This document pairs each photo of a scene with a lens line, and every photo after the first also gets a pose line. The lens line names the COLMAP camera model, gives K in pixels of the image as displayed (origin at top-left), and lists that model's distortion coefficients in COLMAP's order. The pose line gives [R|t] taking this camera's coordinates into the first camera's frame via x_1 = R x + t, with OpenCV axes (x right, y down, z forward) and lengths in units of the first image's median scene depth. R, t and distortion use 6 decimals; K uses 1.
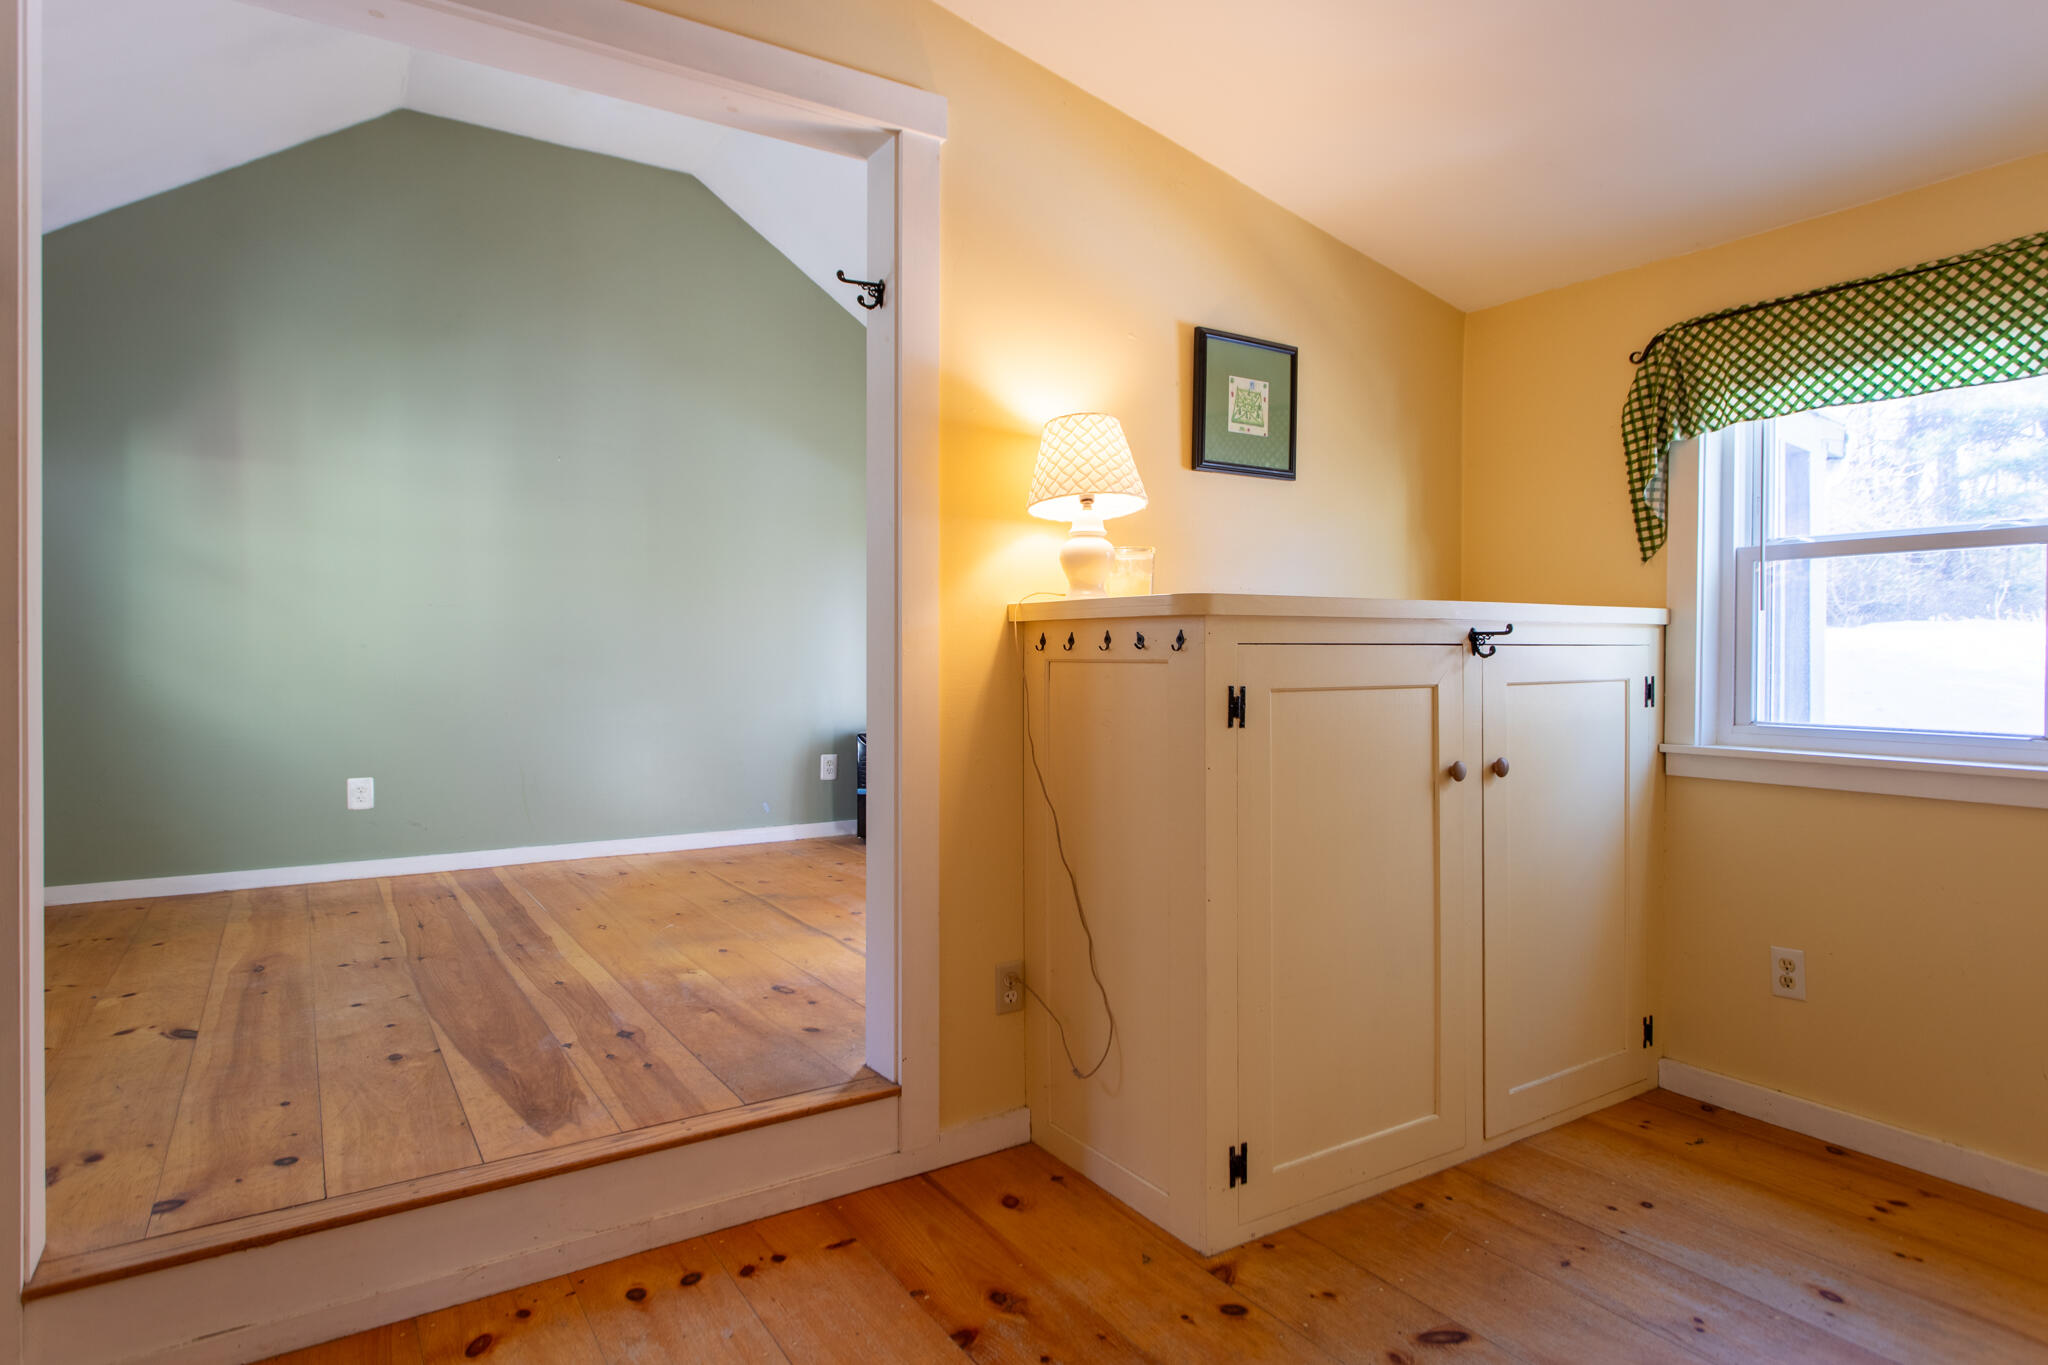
lens RADIAL K [[1128.1, 0, 1030.7], [0, 1128.1, 661.2], [0, 0, 1]] dist [0.000249, 0.001715]
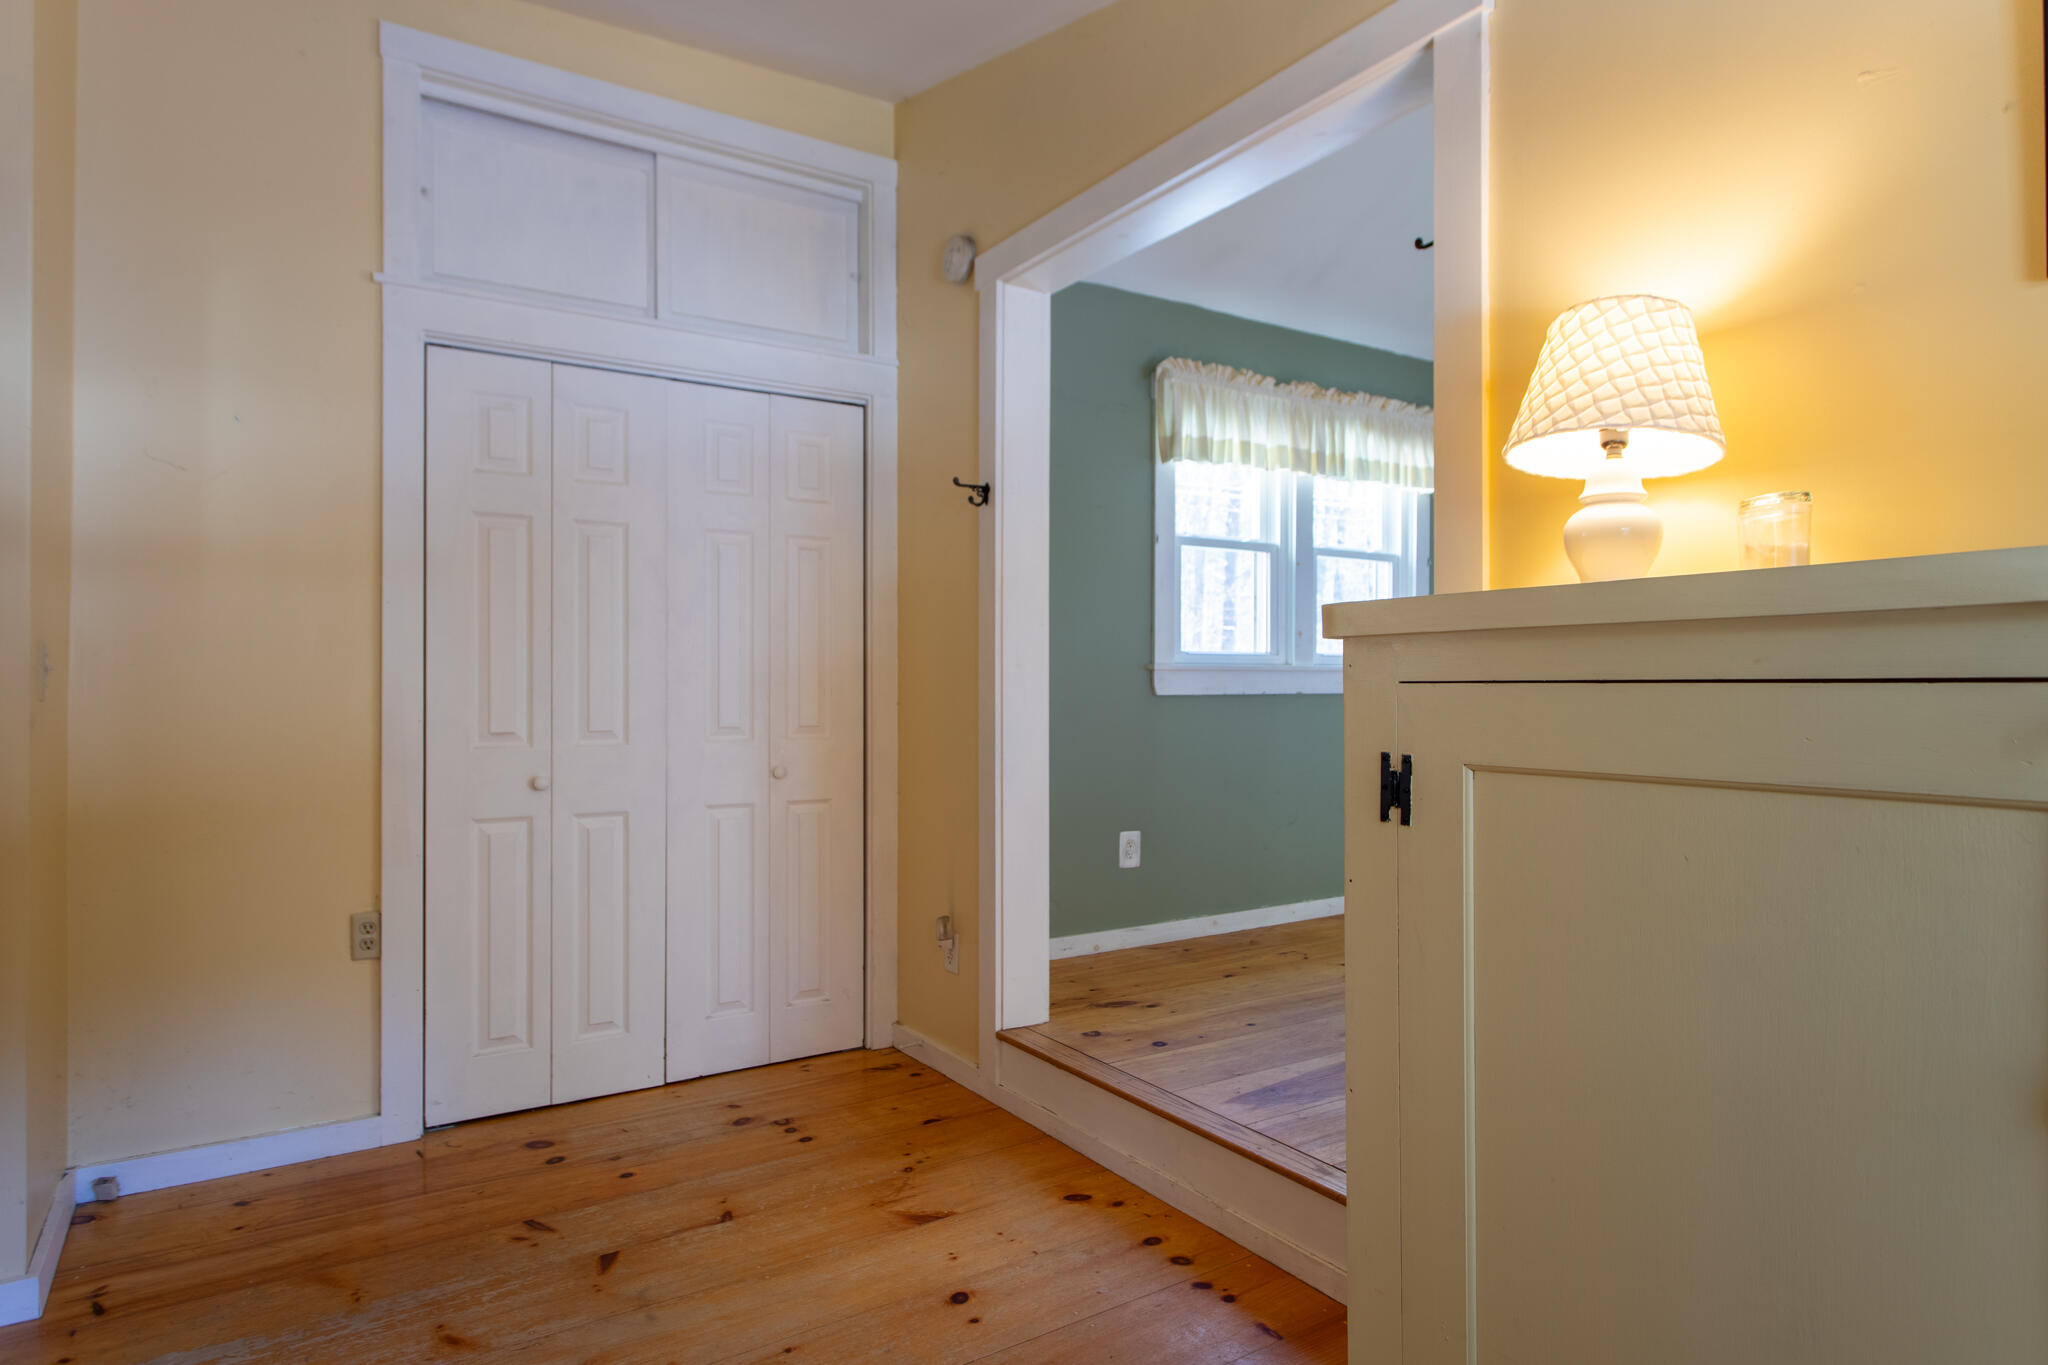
lens RADIAL K [[1140.8, 0, 1024.0], [0, 1140.8, 682.5], [0, 0, 1]] dist [-0.018601, 0.000105]
pose [[0.015754, -0.000964, -0.999875, 0.764206], [-0.006364, 0.999979, -0.001065, -0.012904], [0.999856, 0.006380, 0.015747, 0.785181]]
